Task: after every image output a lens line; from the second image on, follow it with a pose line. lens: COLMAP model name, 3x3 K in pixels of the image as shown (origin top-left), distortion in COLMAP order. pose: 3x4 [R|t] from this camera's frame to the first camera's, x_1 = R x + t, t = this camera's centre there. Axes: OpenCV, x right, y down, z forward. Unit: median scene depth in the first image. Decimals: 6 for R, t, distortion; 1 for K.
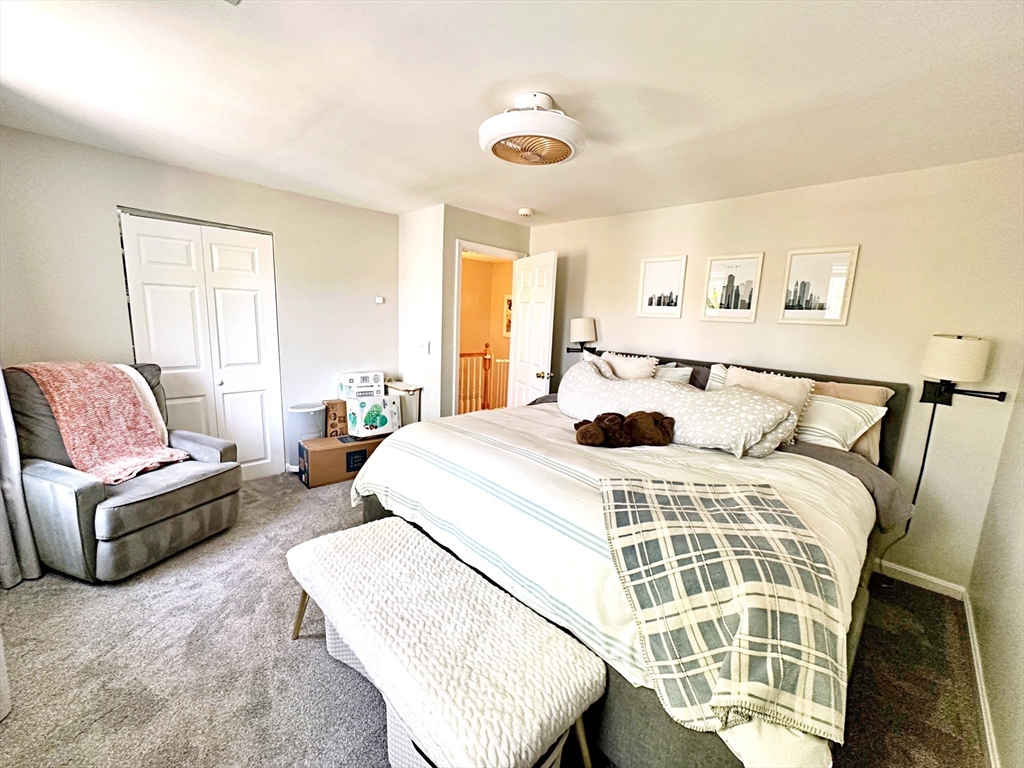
lens RADIAL K [[411.1, 0, 513.4], [0, 411.1, 385.0], [0, 0, 1]] dist [-0.002359, 0.000406]
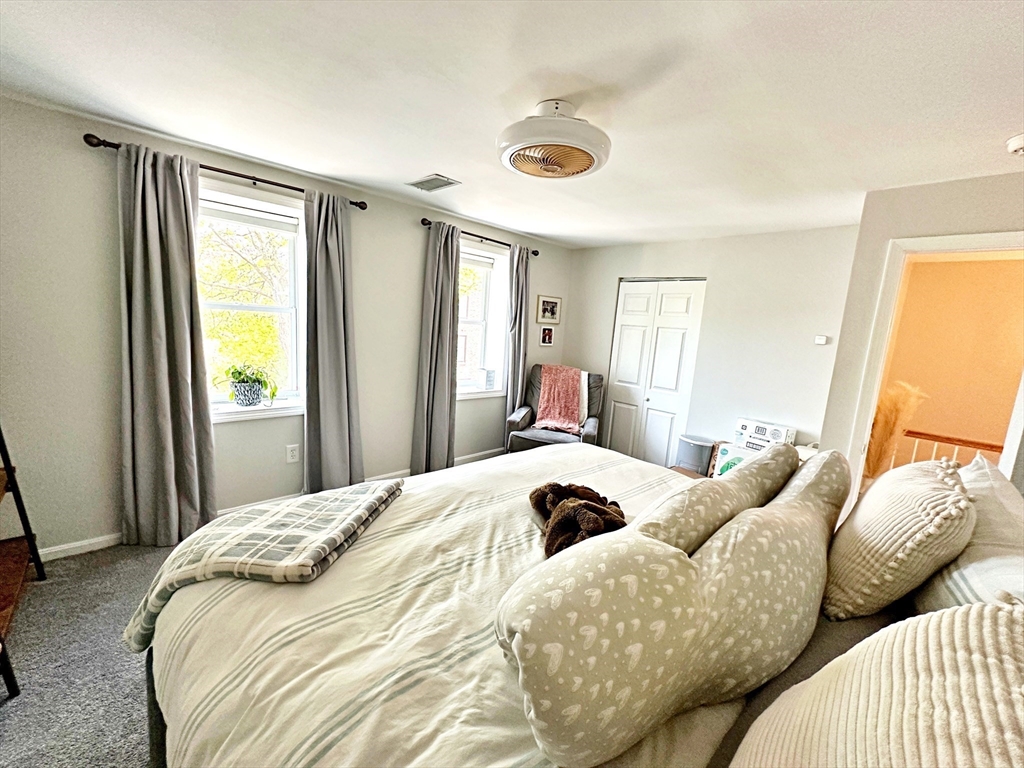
lens RADIAL K [[411.1, 0, 513.4], [0, 411.1, 385.0], [0, 0, 1]] dist [-0.002359, 0.000406]
pose [[-0.032558, 0.105722, -0.993863, 0.565344], [-0.241153, 0.964180, 0.110465, -0.087146], [0.969941, 0.243270, -0.005896, 0.568580]]
